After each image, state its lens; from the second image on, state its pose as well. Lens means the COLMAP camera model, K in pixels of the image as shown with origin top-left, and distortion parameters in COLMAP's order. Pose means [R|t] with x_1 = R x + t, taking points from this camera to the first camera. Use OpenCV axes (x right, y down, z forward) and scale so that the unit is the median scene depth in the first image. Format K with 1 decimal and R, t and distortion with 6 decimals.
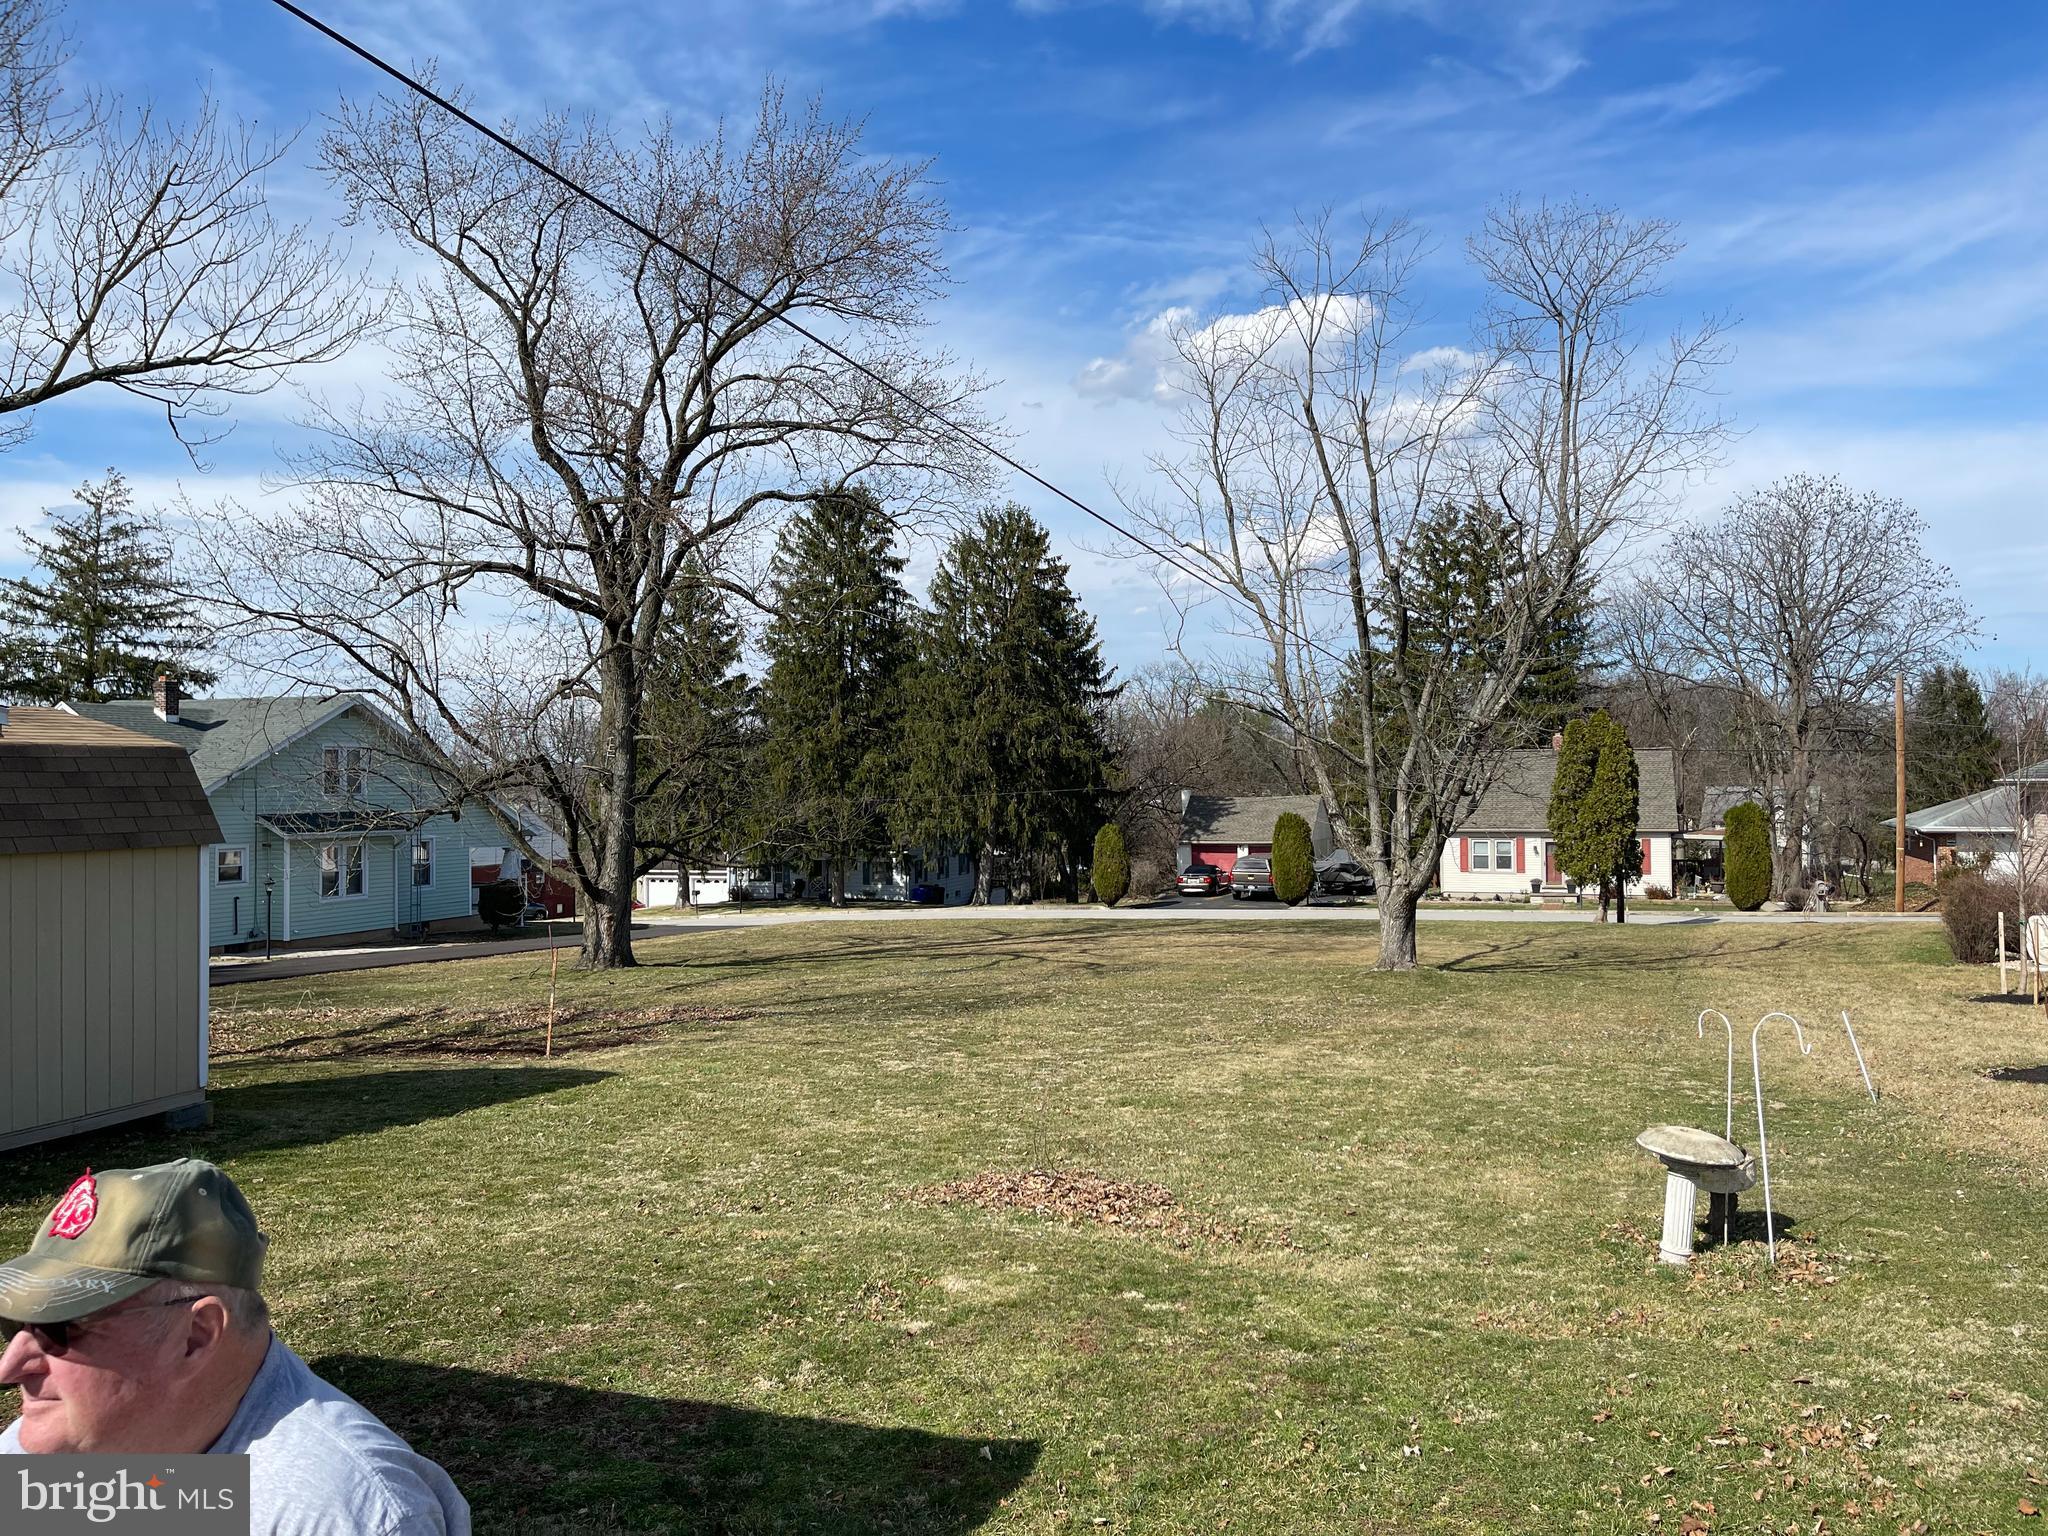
lens RADIAL K [[1527.5, 0, 1041.5], [0, 1527.5, 757.9], [0, 0, 1]] dist [0.071592, -0.104579]
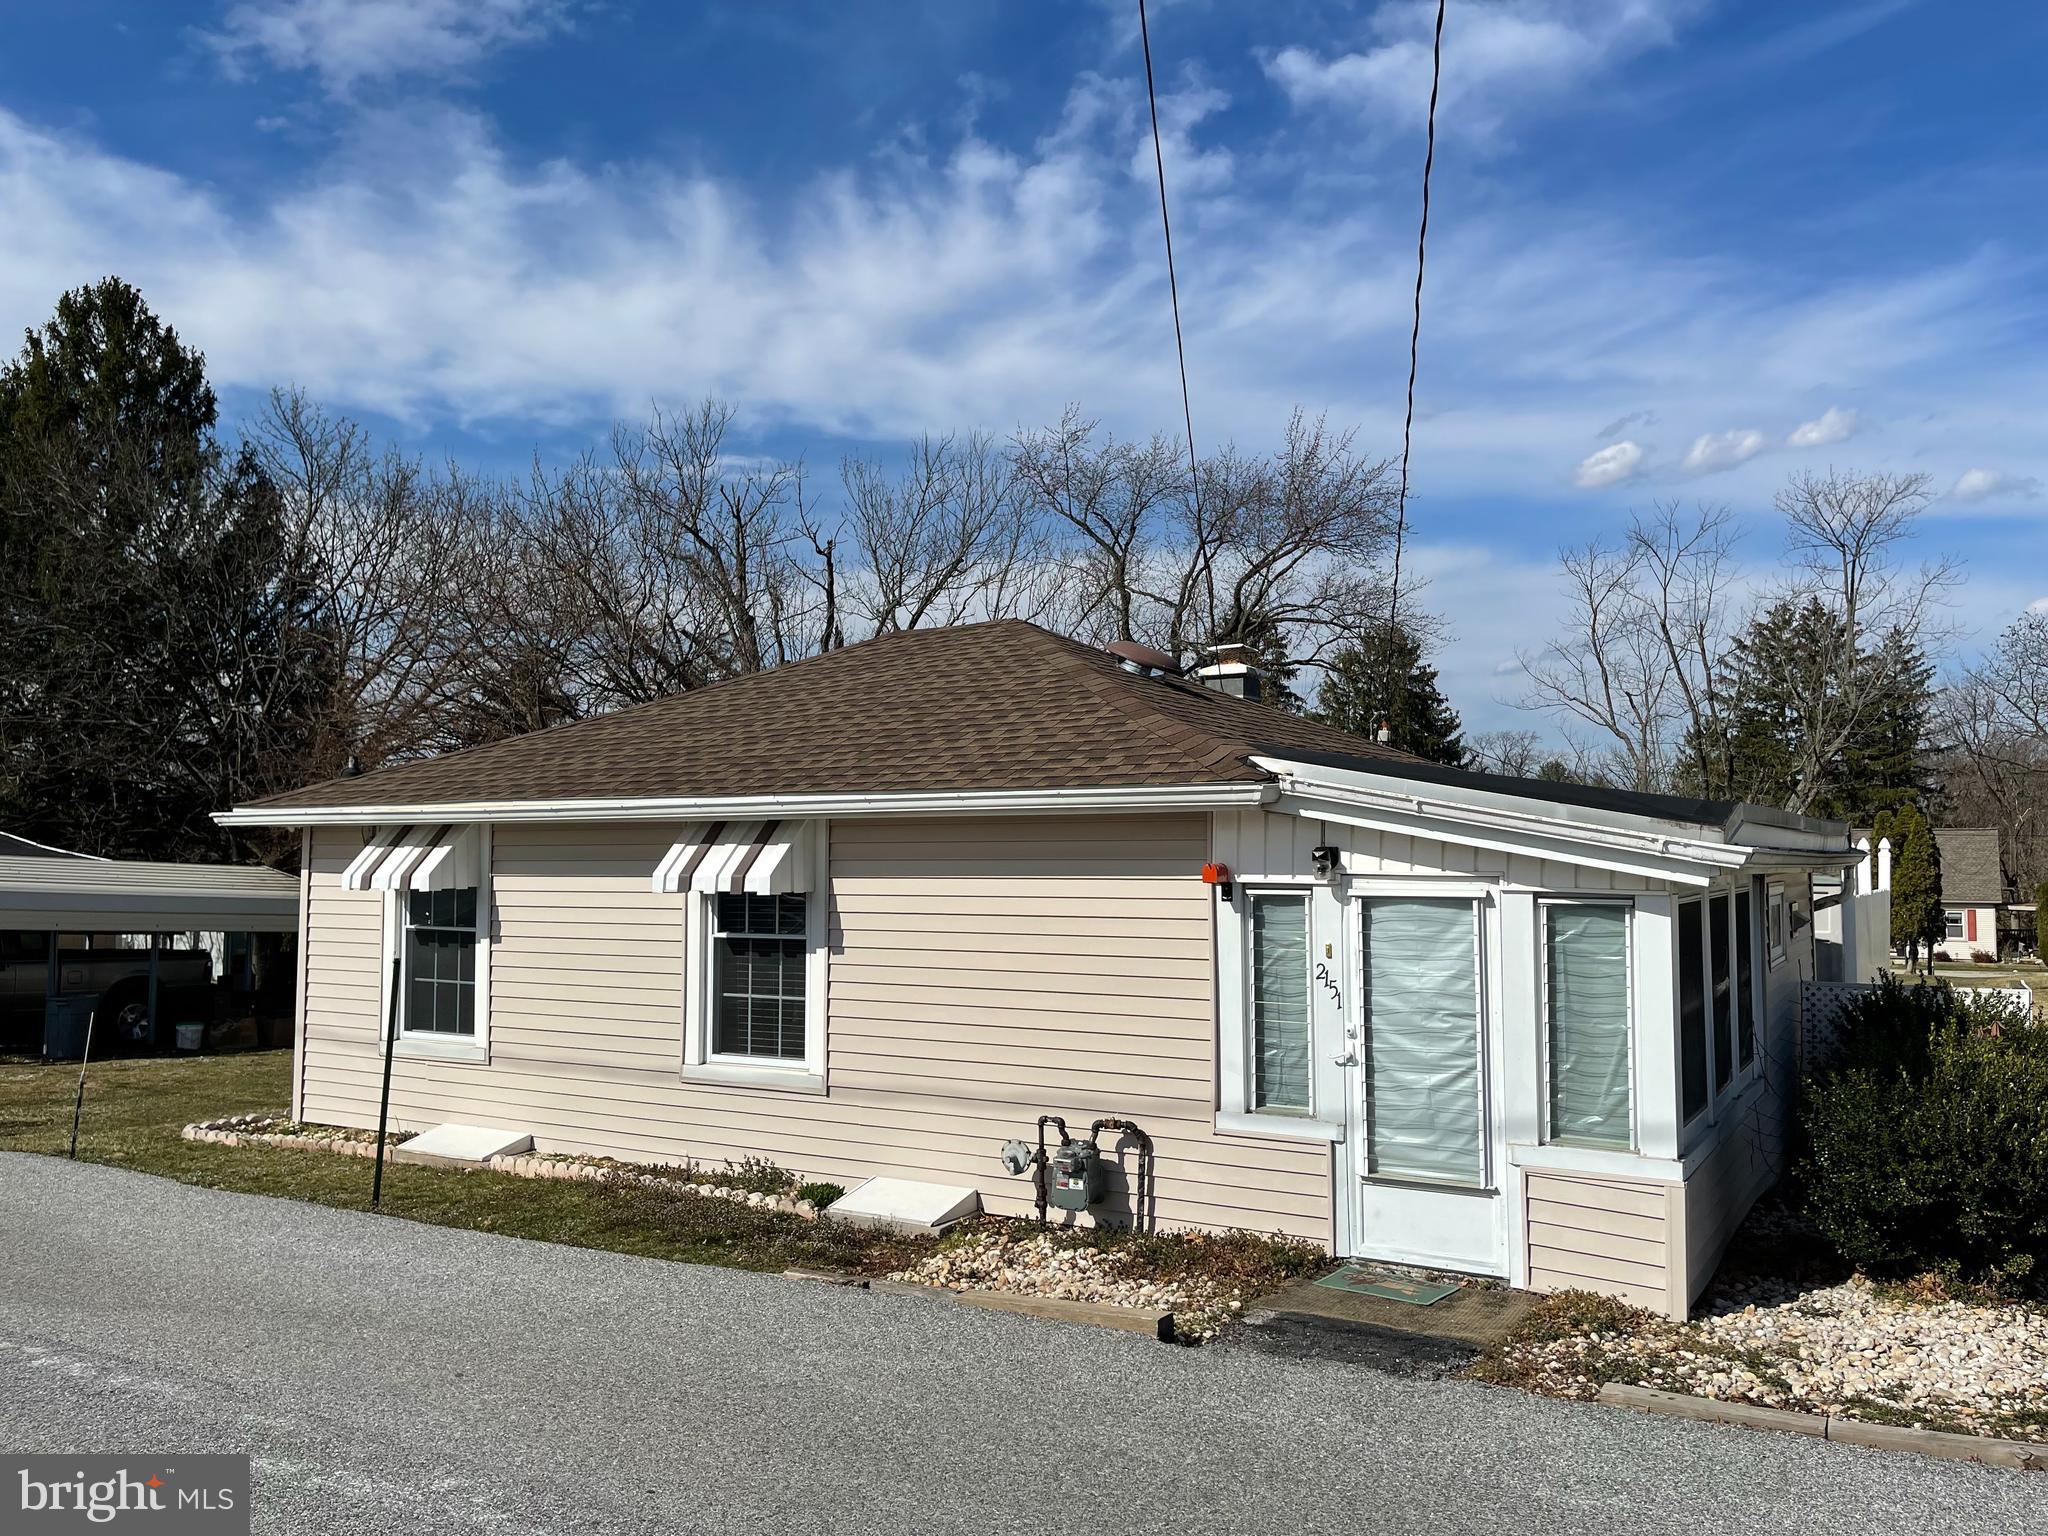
lens RADIAL K [[1507.7, 0, 1021.0], [0, 1507.7, 748.4], [0, 0, 1]] dist [0.057322, -0.094986]
pose [[0.976812, -0.004358, -0.214053, -0.046969], [-0.005872, 0.998871, -0.047133, -0.008267], [0.214016, 0.047297, 0.975684, -0.223660]]
